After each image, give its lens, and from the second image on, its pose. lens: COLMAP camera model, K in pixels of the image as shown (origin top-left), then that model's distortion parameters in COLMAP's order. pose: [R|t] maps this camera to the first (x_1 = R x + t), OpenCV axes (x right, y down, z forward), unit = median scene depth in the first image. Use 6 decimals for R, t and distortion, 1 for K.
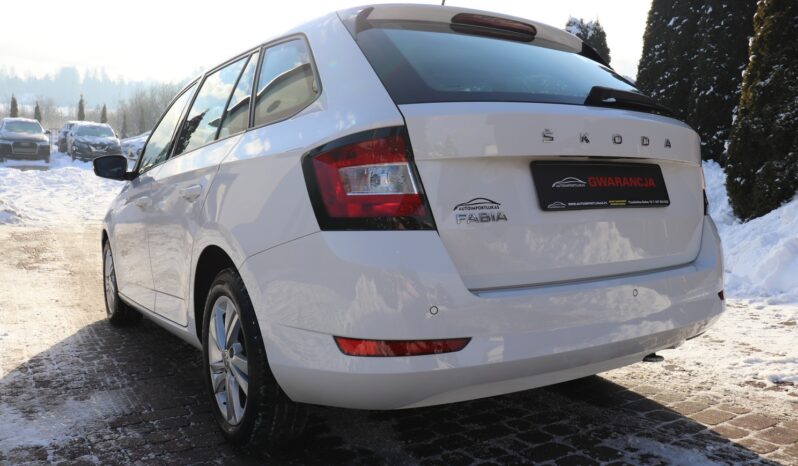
lens RADIAL K [[661.7, 0, 388.7], [0, 661.7, 234.5], [0, 0, 1]] dist [-0.175820, 0.153295]
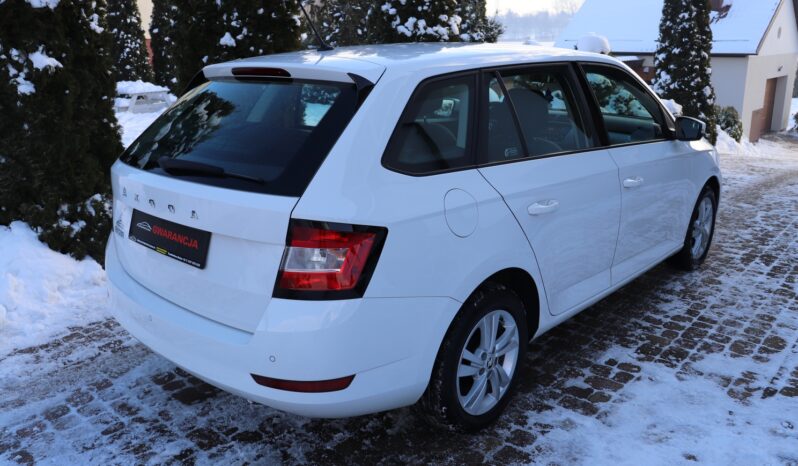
lens RADIAL K [[661.7, 0, 388.7], [0, 661.7, 234.5], [0, 0, 1]] dist [-0.175820, 0.153295]
pose [[0.274668, 0.290116, -0.916728, 1.749440], [-0.049698, 0.956406, 0.287782, -0.501873], [0.960254, -0.033485, 0.277112, 1.142081]]
